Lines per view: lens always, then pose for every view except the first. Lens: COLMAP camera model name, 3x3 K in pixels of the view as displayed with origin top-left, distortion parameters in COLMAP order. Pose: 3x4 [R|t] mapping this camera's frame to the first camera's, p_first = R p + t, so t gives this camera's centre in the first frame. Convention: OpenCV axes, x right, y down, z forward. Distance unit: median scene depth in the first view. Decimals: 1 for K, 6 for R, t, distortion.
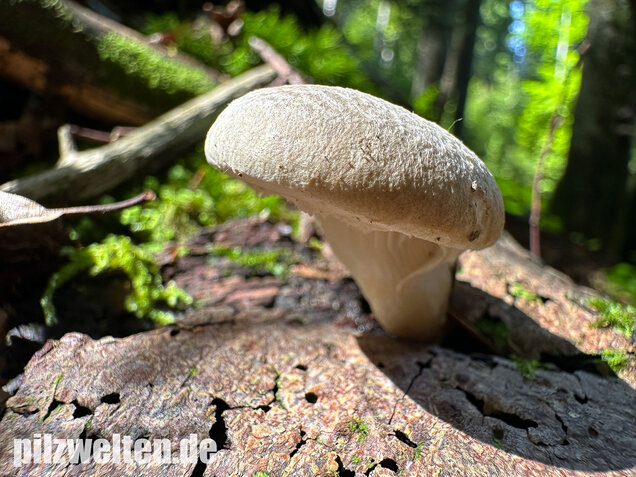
lens RADIAL K [[471.6, 0, 307.8], [0, 471.6, 239.0], [0, 0, 1]] dist [-0.008582, -0.011199]
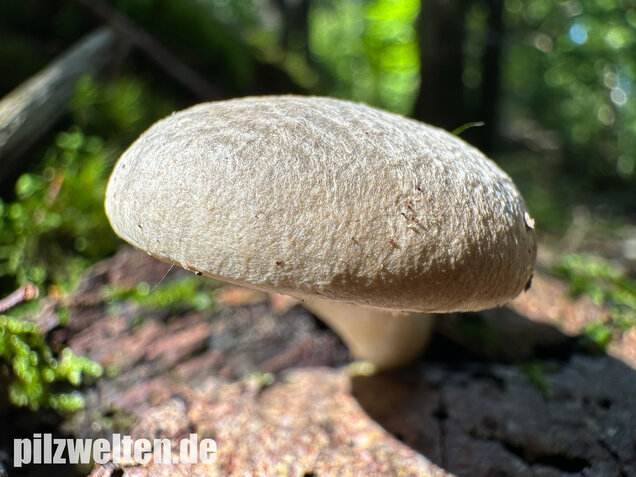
lens RADIAL K [[486.5, 0, 308.6], [0, 486.5, 237.8], [0, 0, 1]] dist [-0.043422, 0.002646]
pose [[0.948535, -0.200467, 0.245142, -0.132033], [0.174955, 0.976991, 0.121984, -0.201210], [-0.263955, -0.072818, 0.961782, 0.311787]]
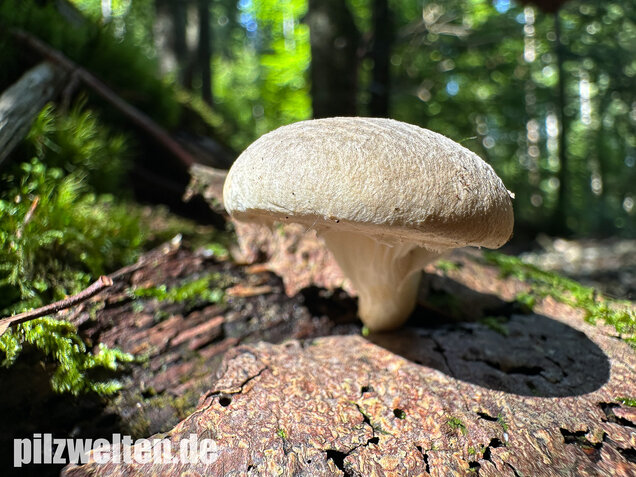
lens RADIAL K [[475.3, 0, 318.0], [0, 475.3, 238.5], [0, 0, 1]] dist [-0.013948, -0.006555]
pose [[0.865471, -0.201389, 0.458697, -0.541350], [0.182807, 0.979458, 0.085106, -0.165384], [-0.466414, 0.010196, 0.884508, 0.139943]]
